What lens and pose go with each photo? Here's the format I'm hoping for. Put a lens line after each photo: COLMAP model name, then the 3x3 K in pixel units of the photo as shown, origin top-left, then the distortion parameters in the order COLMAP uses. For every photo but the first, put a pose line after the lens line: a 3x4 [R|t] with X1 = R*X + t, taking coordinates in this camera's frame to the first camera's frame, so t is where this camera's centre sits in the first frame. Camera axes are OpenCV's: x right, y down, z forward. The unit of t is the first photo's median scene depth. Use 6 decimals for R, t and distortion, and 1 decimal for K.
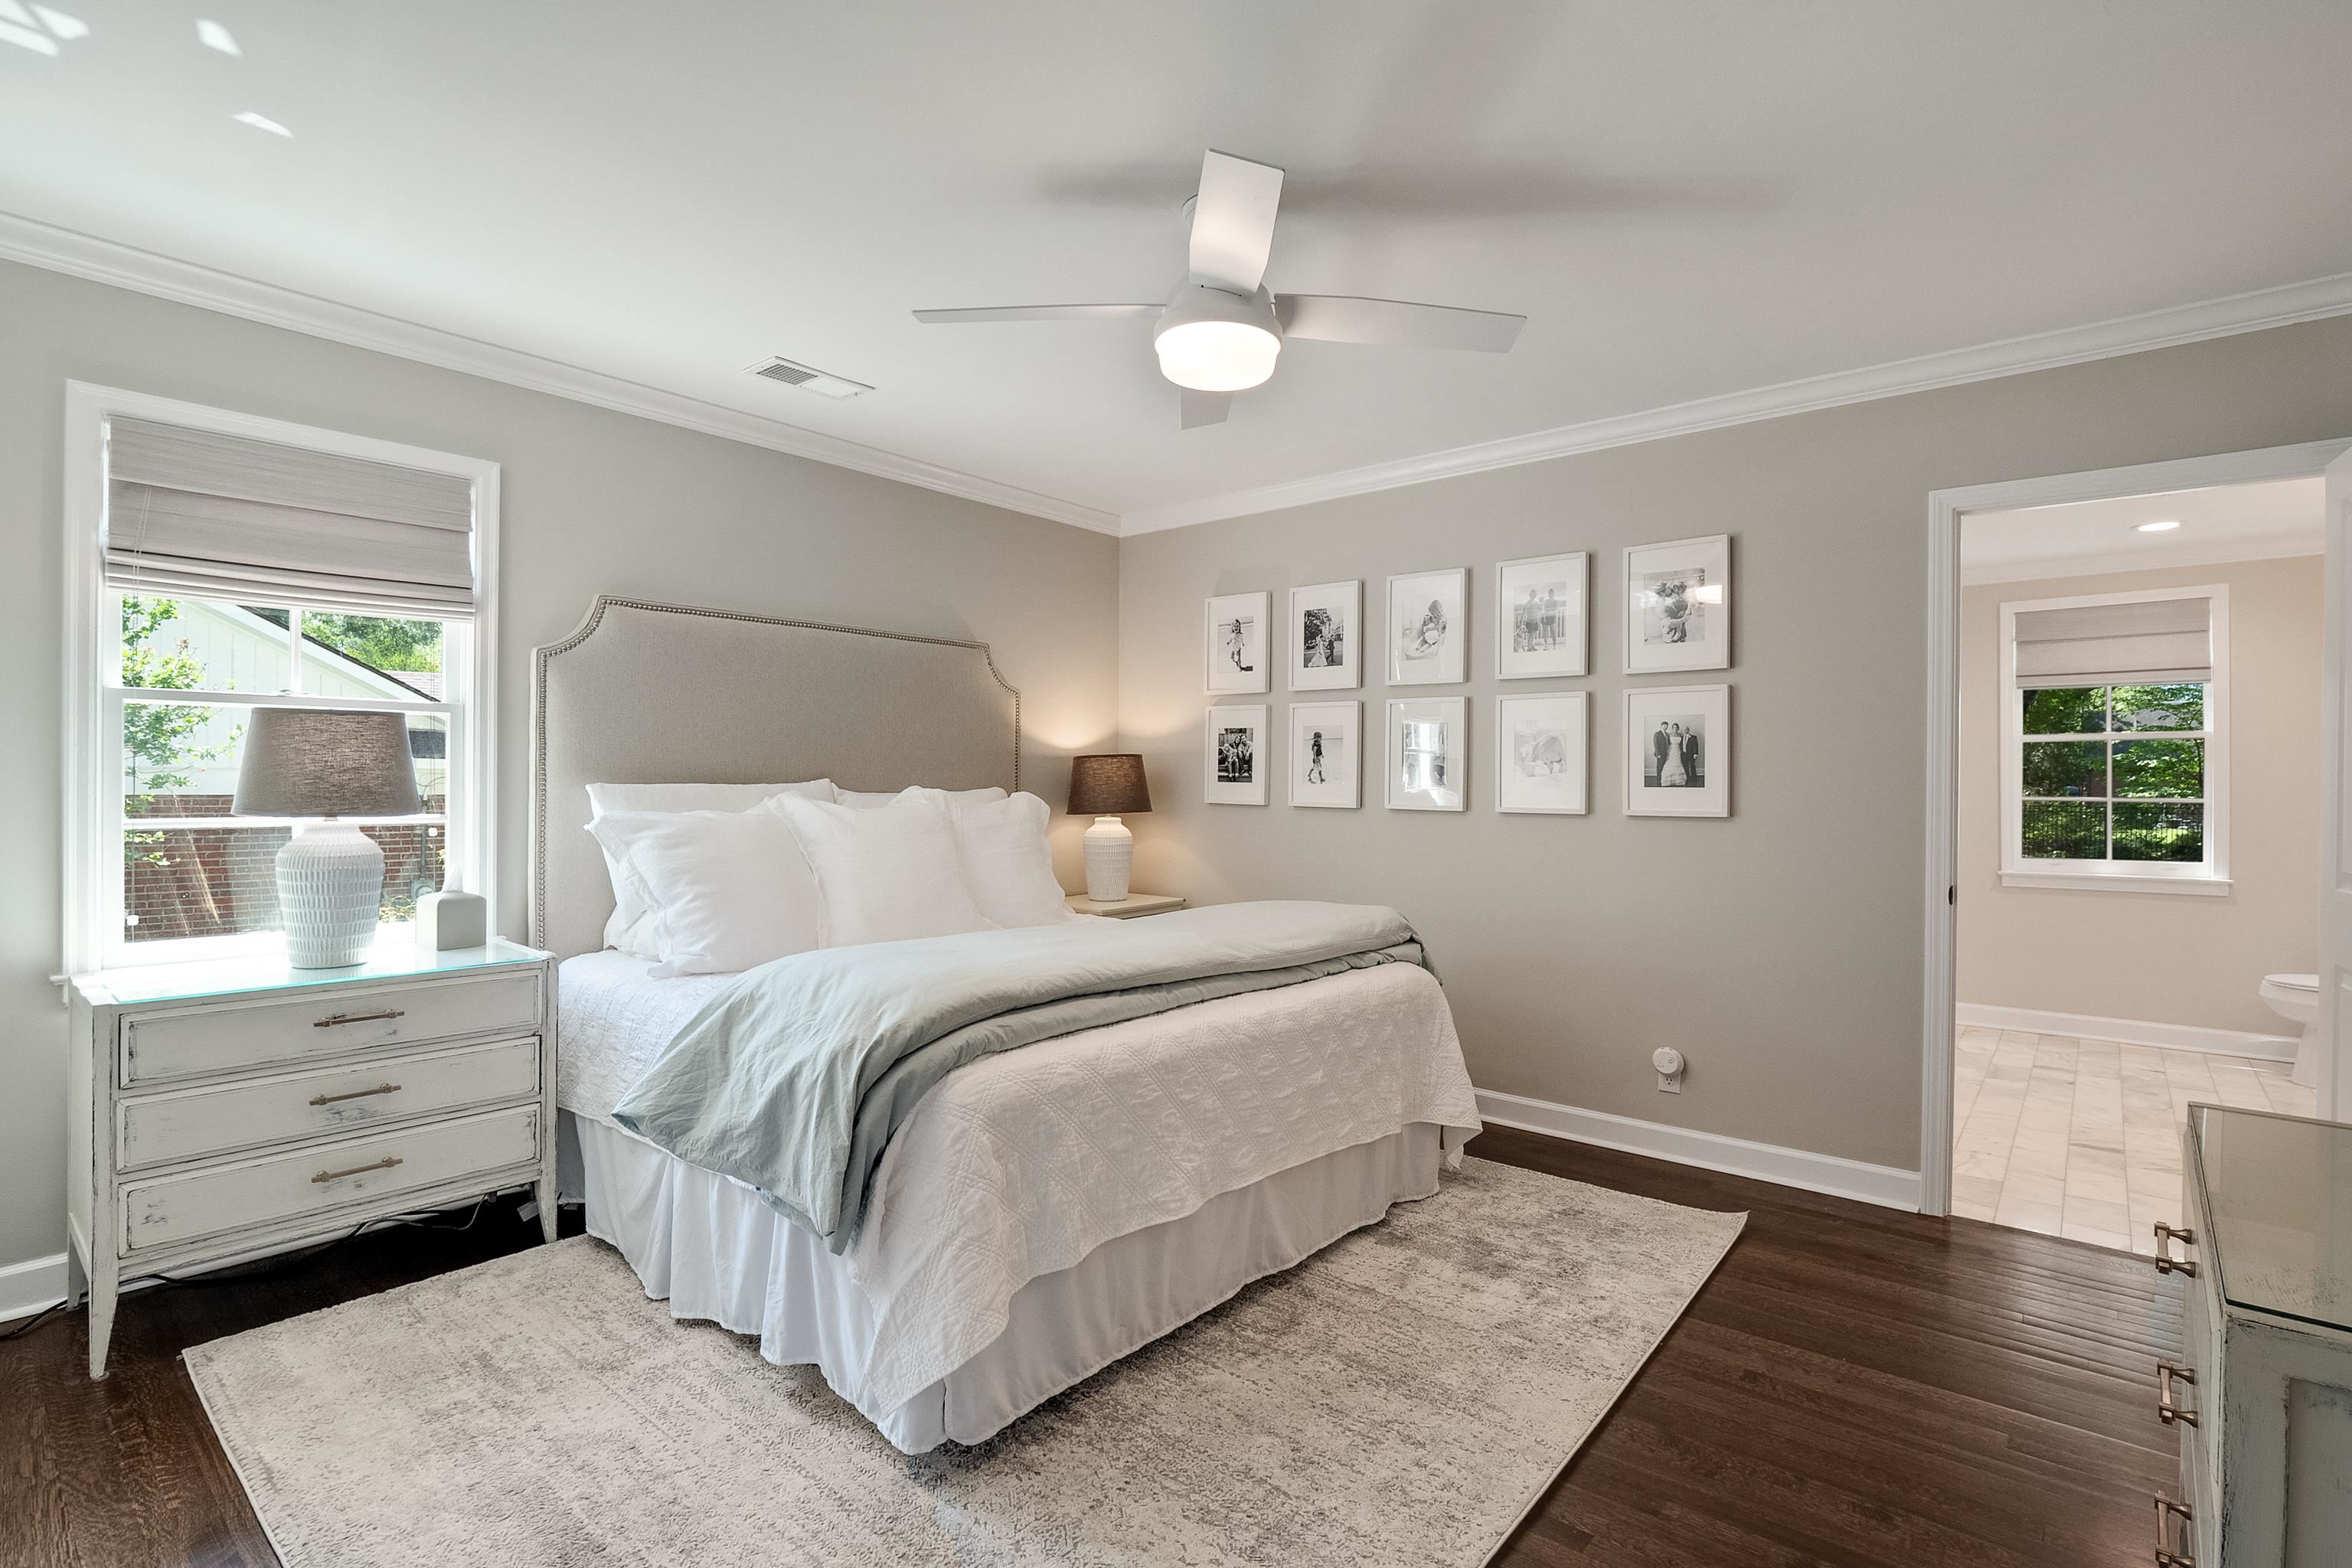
lens RADIAL K [[1107.4, 0, 1162.2], [0, 1107.4, 785.8], [0, 0, 1]] dist [-0.001288, 0.000257]
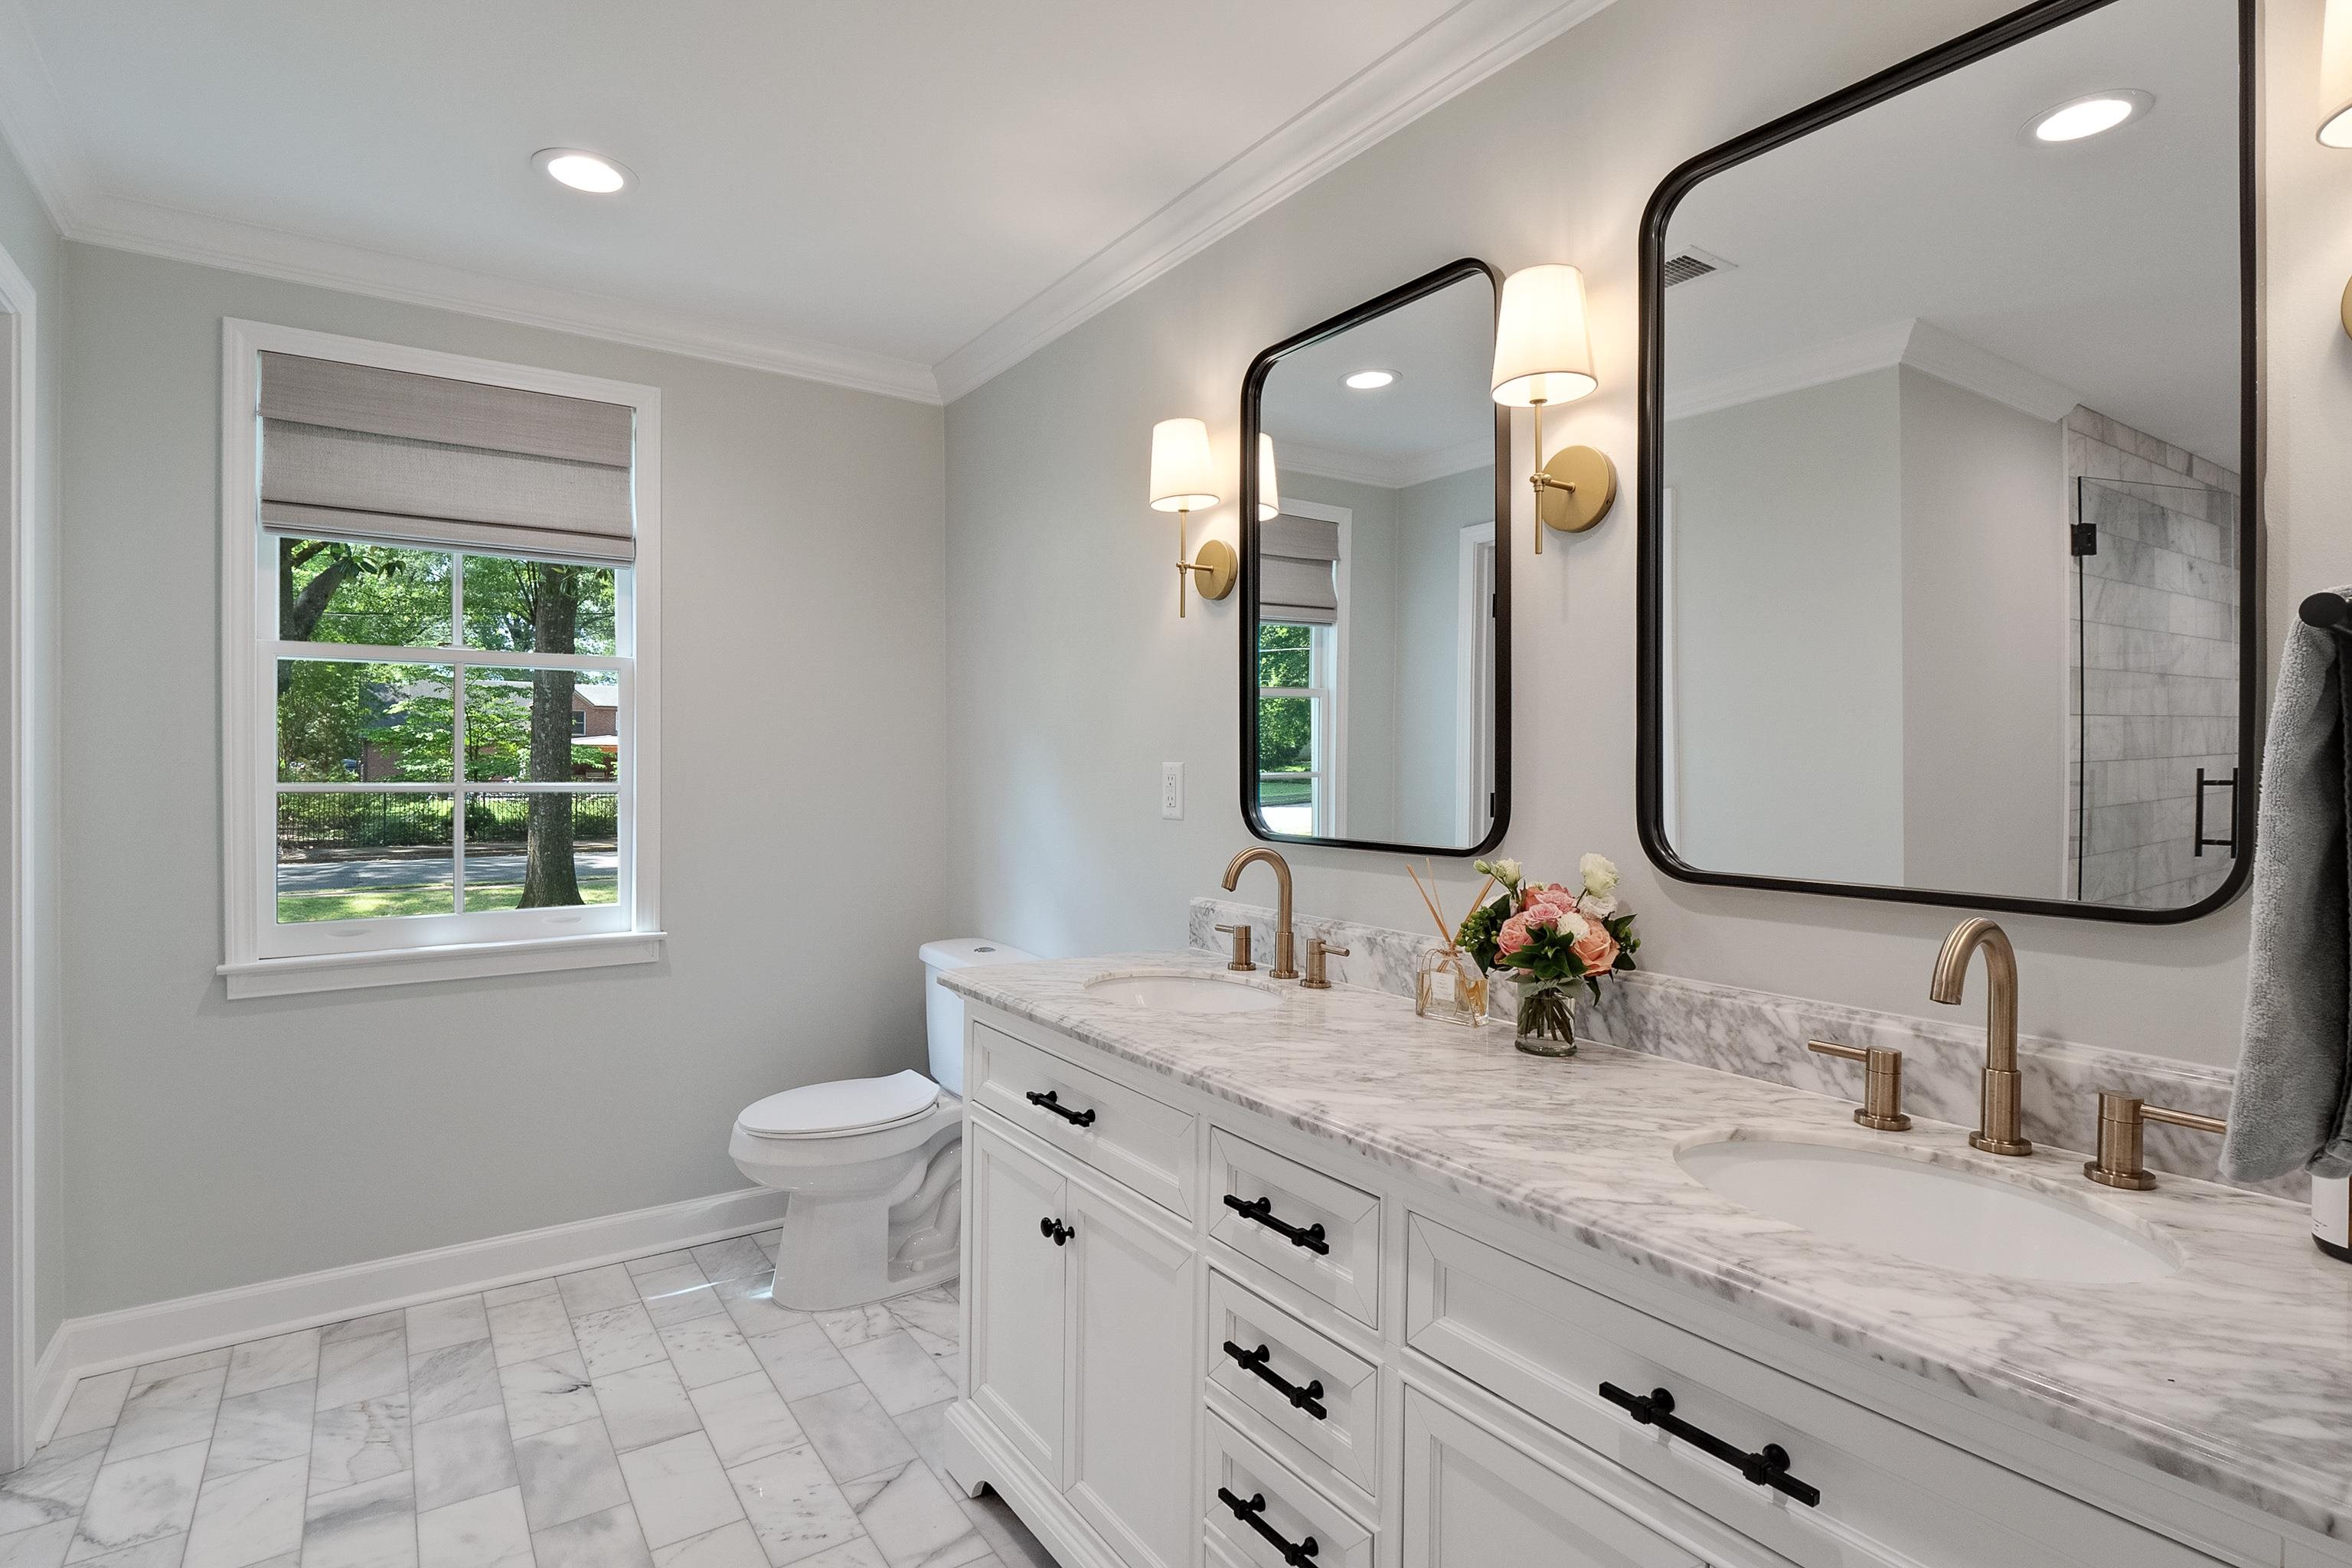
lens RADIAL K [[1107.4, 0, 1160.8], [0, 1107.4, 770.8], [0, 0, 1]] dist [-0.001288, 0.000257]
pose [[0.245433, -0.005639, 0.969397, 0.443288], [-0.005745, 0.999957, 0.007271, -0.000664], [-0.969396, -0.007354, 0.245391, 0.559693]]
